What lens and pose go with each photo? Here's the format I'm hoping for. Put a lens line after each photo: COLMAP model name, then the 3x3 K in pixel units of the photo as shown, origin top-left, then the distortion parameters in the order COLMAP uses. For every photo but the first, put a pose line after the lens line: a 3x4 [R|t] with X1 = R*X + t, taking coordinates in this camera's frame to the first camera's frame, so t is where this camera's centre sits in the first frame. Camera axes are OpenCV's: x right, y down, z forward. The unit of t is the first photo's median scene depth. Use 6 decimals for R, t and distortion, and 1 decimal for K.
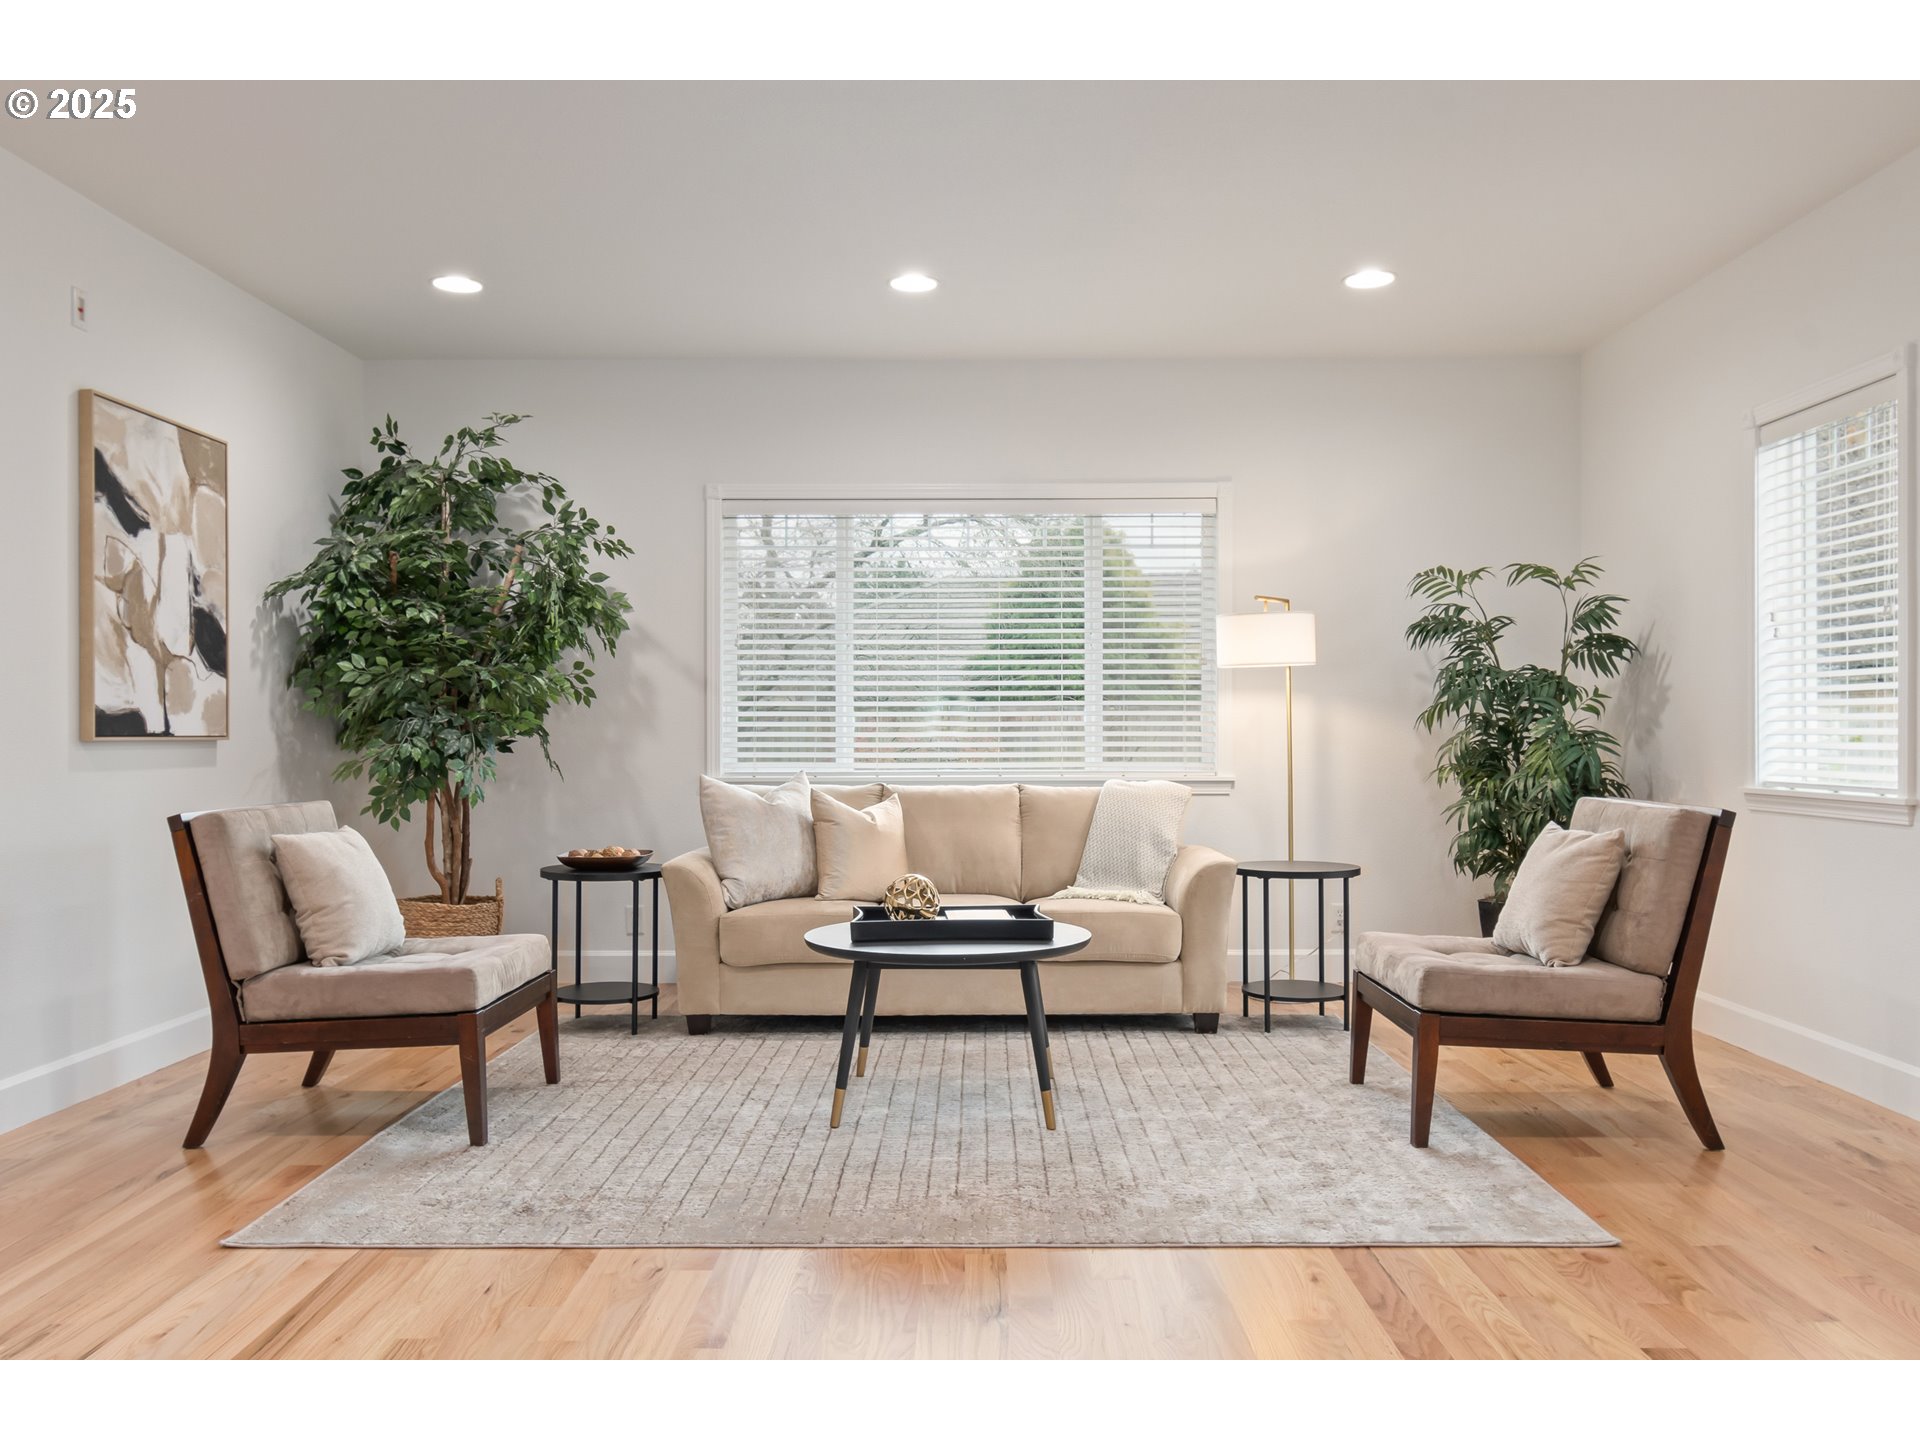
lens RADIAL K [[1468.2, 0, 960.0], [0, 1468.2, 720.0], [0, 0, 1]] dist [0.005540, -0.000826]
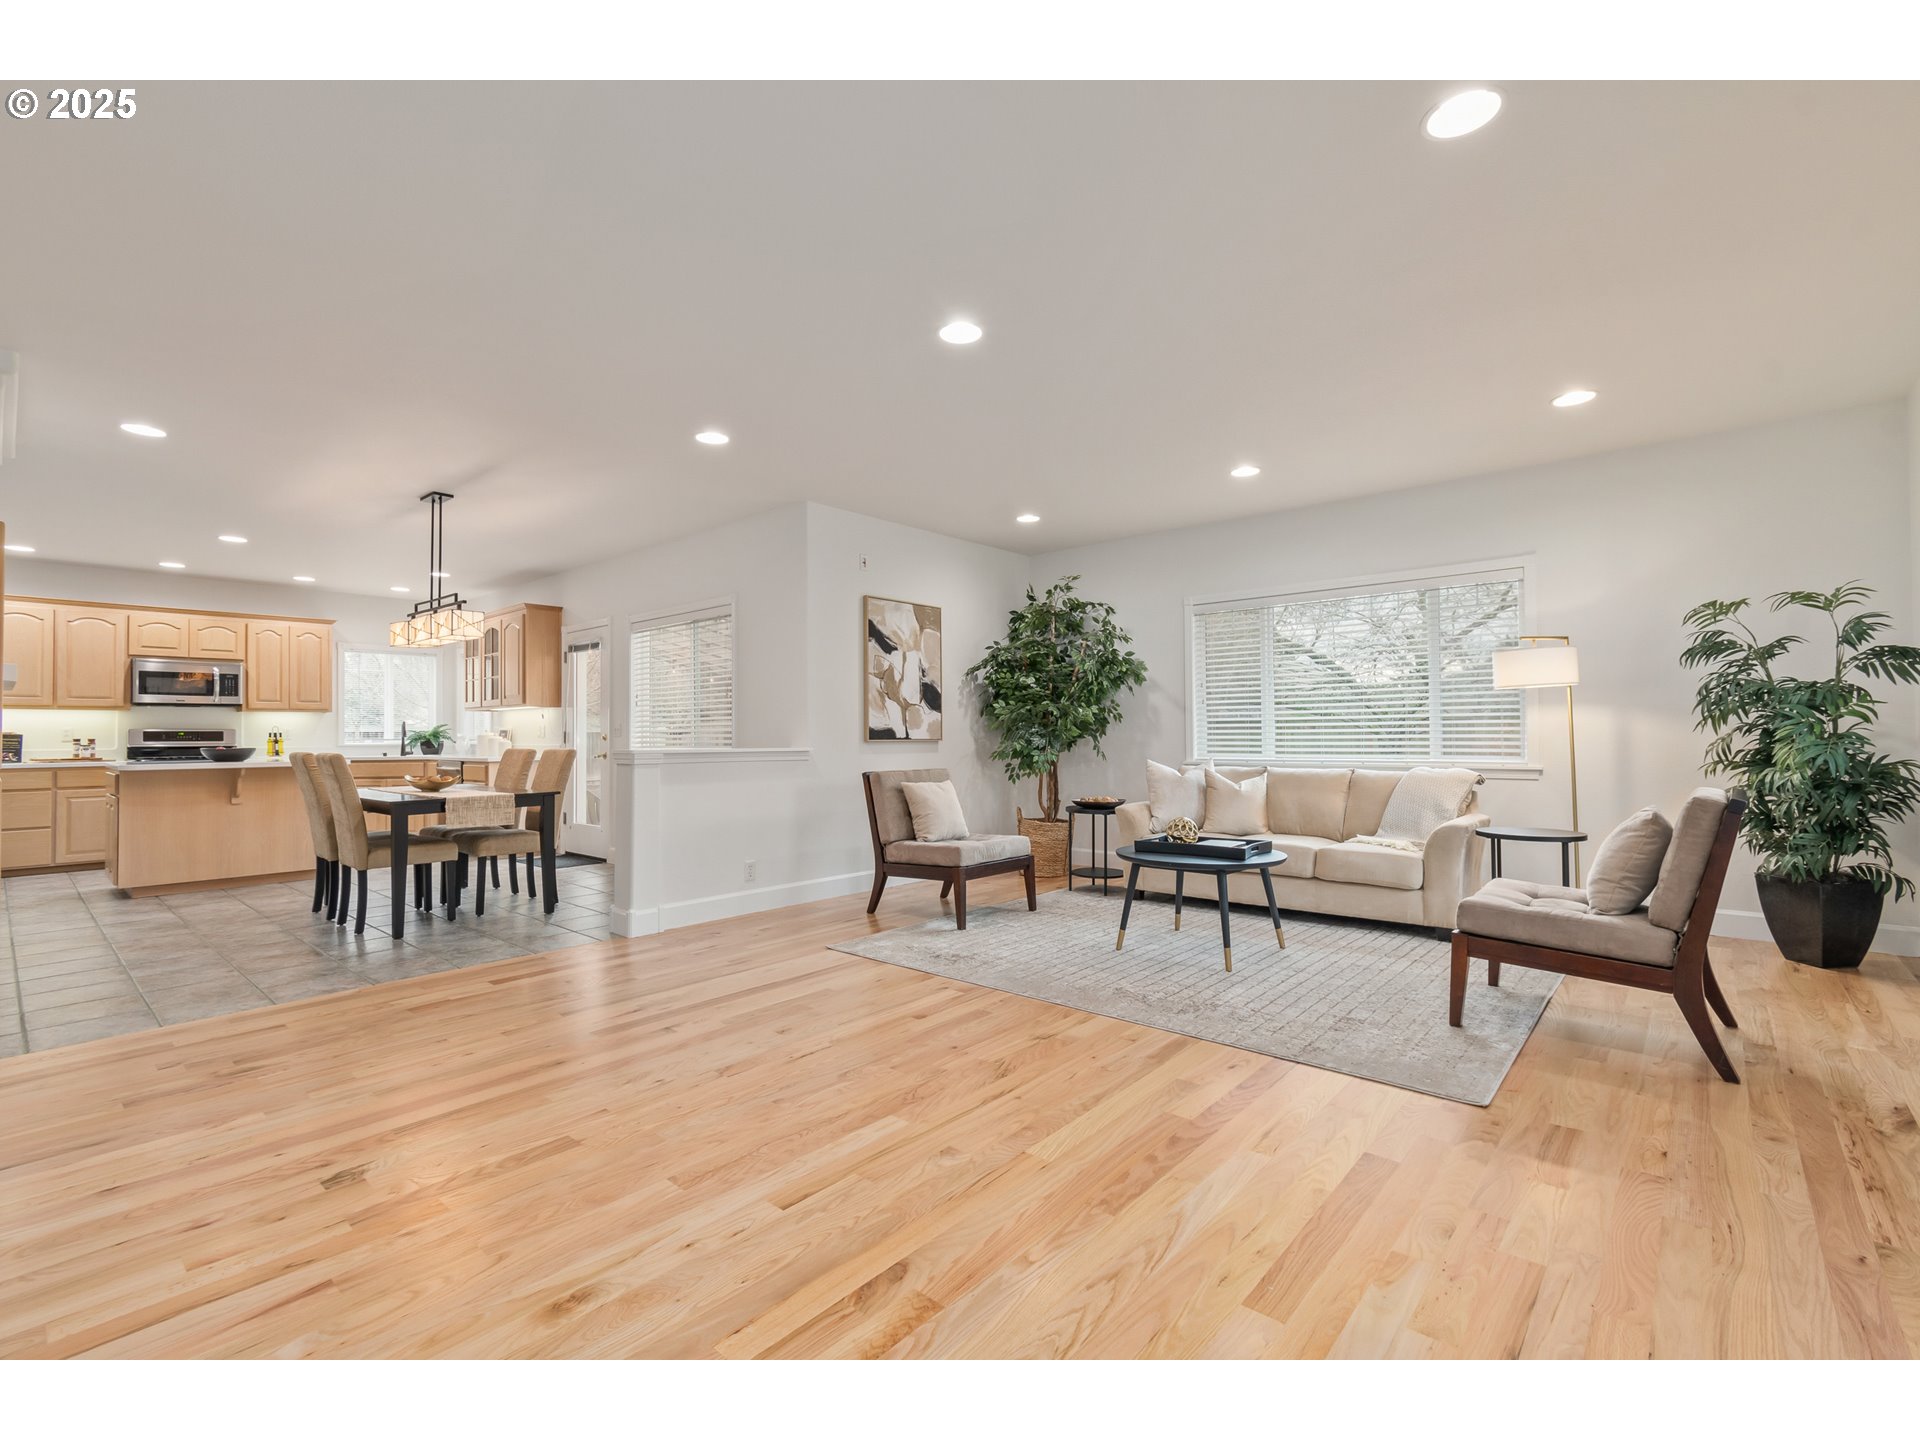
lens RADIAL K [[850.4, 0, 956.8], [0, 850.4, 723.7], [0, 0, 1]] dist [-0.000182, 0.000092]
pose [[0.753994, -0.013257, -0.656748, 0.402423], [0.010176, 0.999912, -0.008502, -0.001289], [0.656803, -0.000273, 0.754063, 0.046471]]
